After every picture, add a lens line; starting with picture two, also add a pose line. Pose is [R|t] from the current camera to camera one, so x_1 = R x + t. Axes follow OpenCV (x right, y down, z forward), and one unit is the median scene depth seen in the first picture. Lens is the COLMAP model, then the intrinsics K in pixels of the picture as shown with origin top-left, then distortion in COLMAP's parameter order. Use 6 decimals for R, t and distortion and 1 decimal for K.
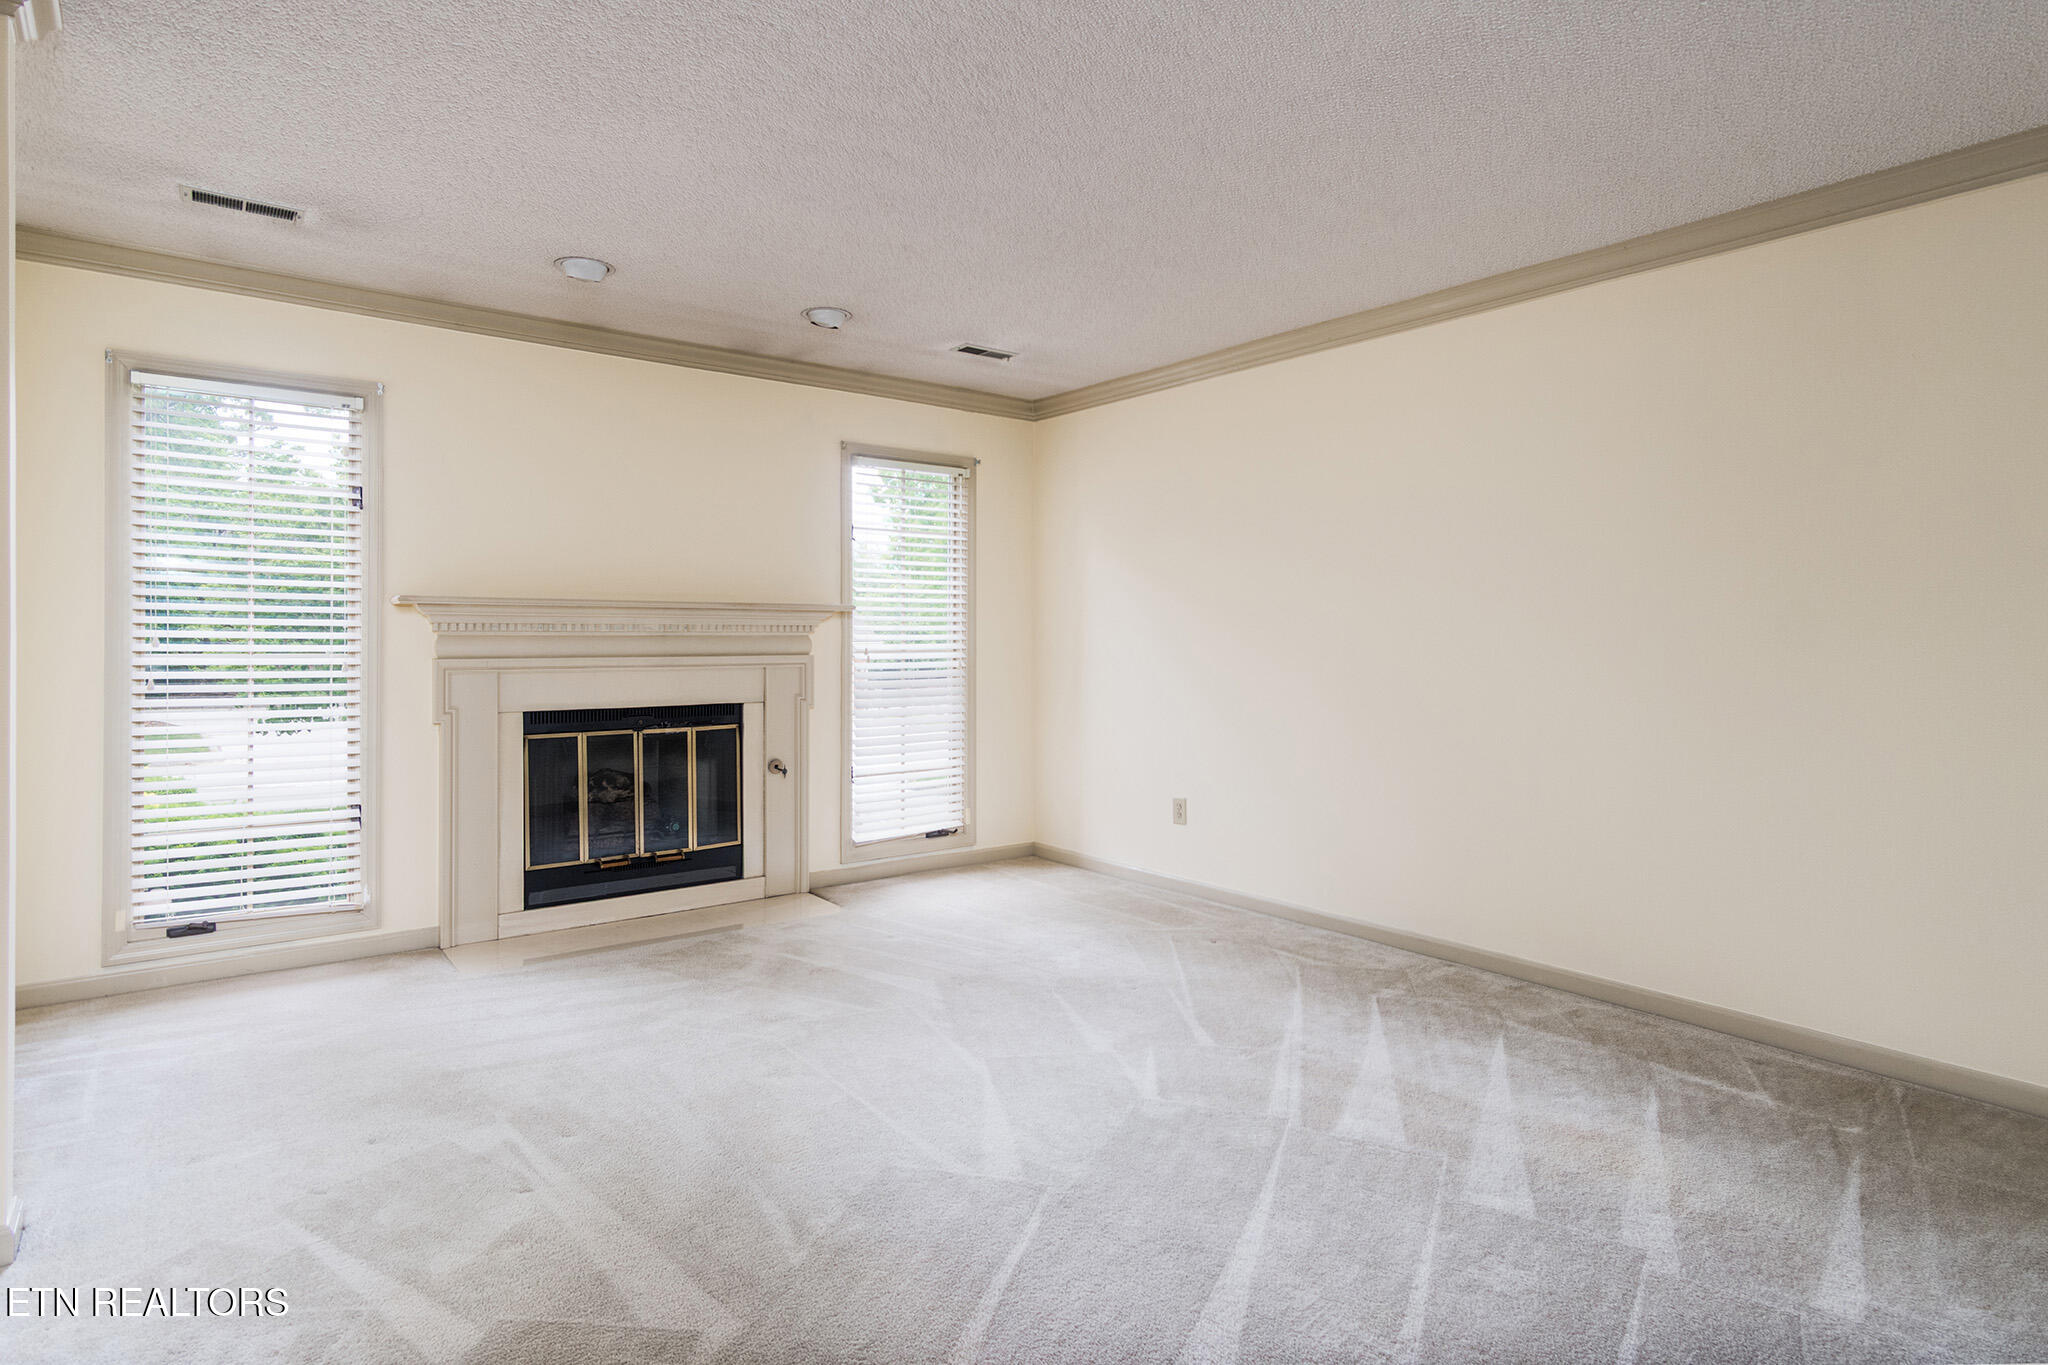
lens RADIAL K [[1113.9, 0, 1021.0], [0, 1113.9, 649.5], [0, 0, 1]] dist [0.002542, 0.000948]
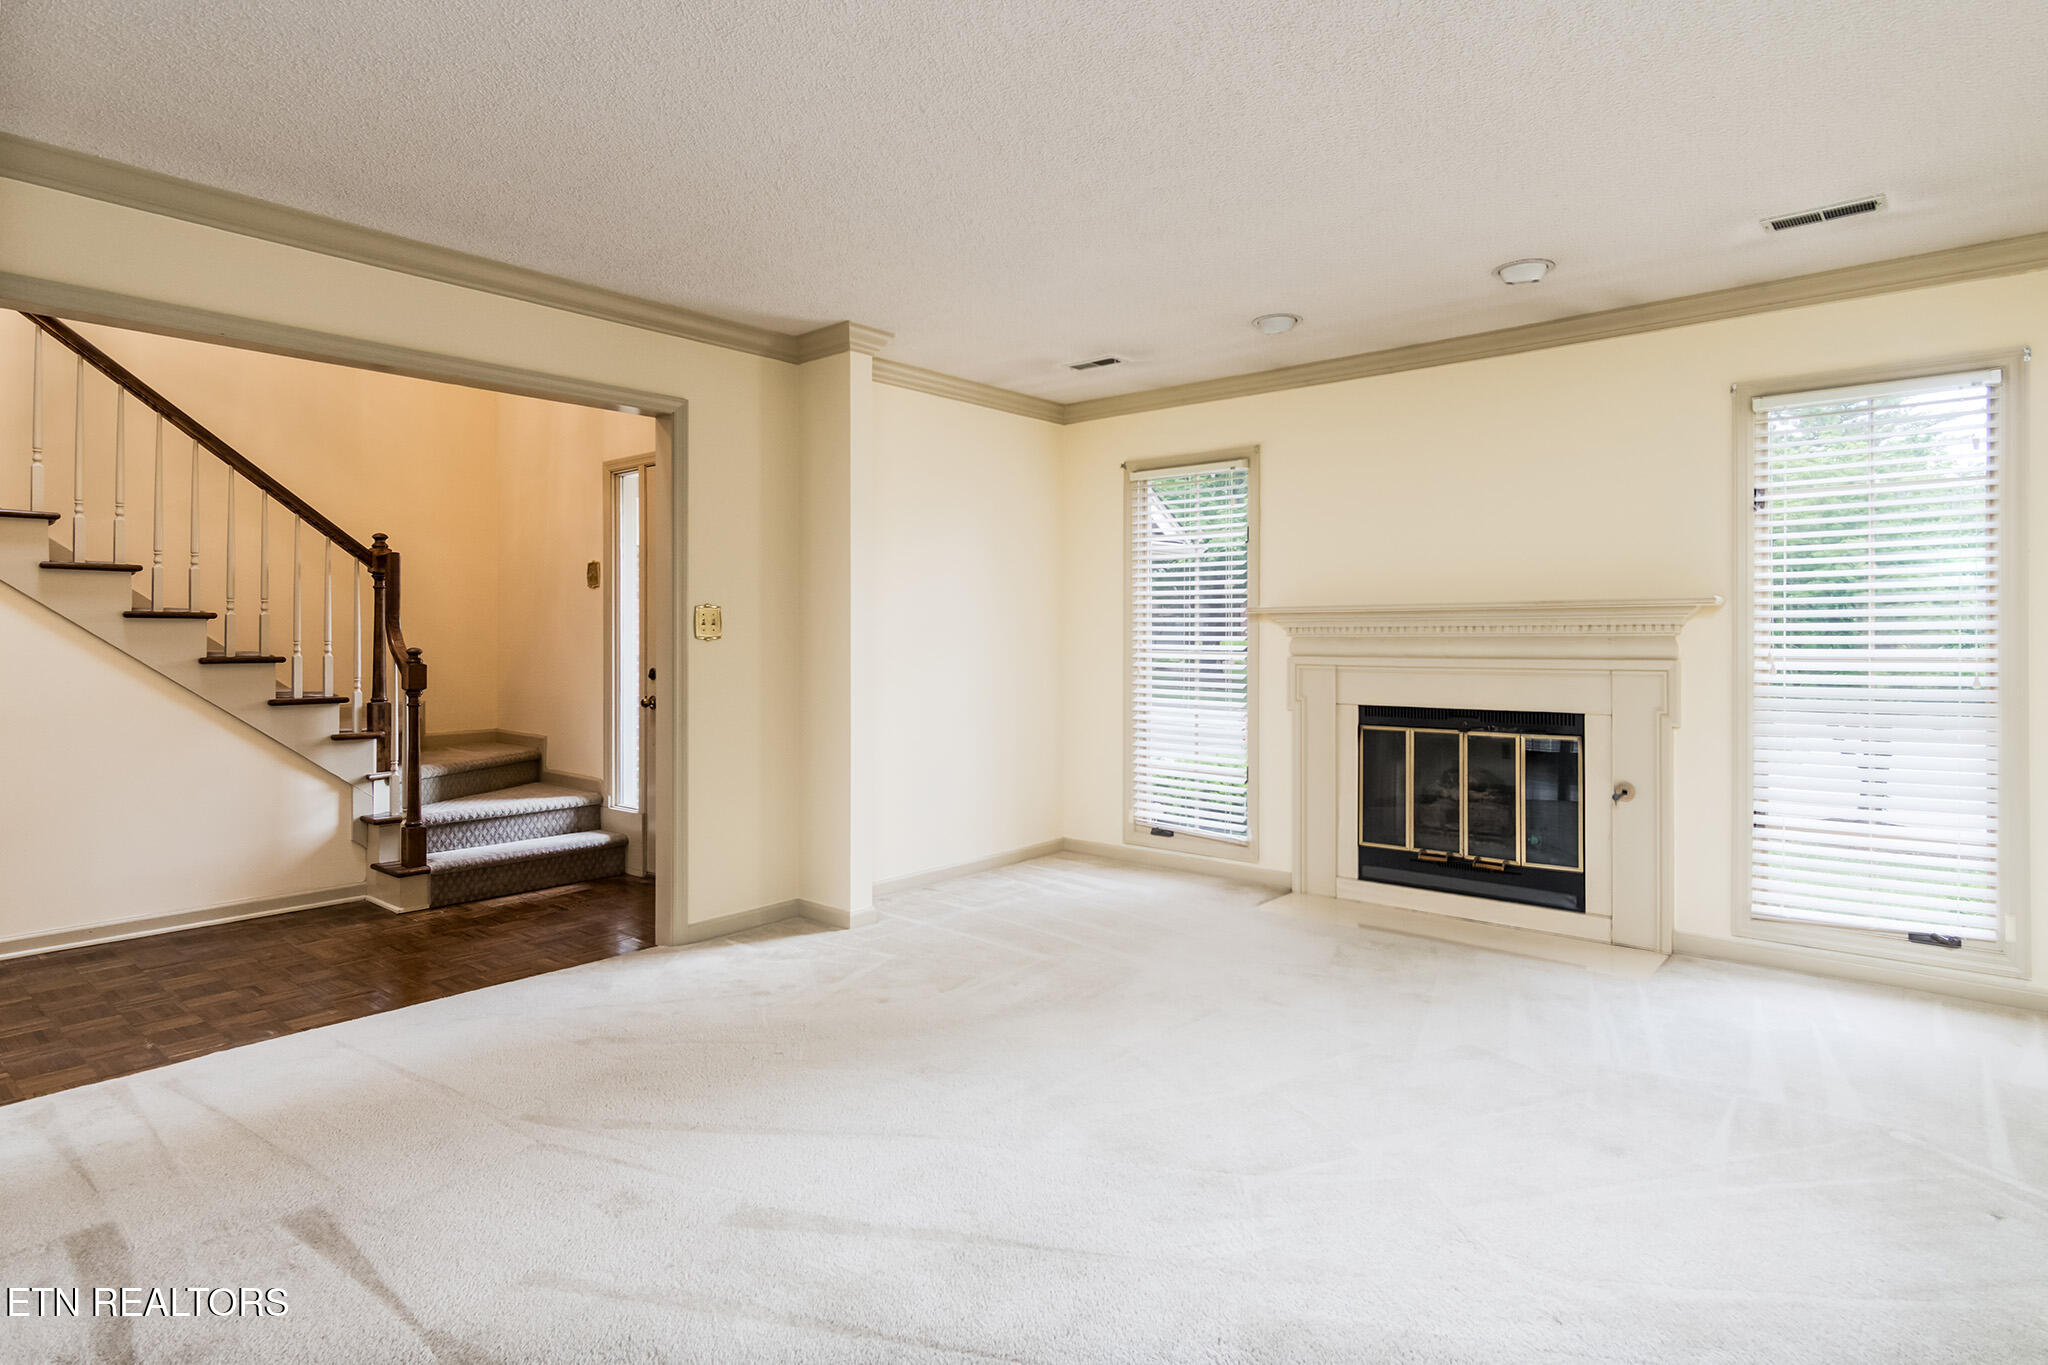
lens RADIAL K [[1113.9, 0, 1066.7], [0, 1113.9, 647.9], [0, 0, 1]] dist [0.002542, 0.000948]
pose [[0.204047, 0.004564, -0.978951, 0.547092], [-0.010574, 0.999941, 0.002458, -0.001781], [0.978904, 0.009850, 0.204083, 0.430886]]
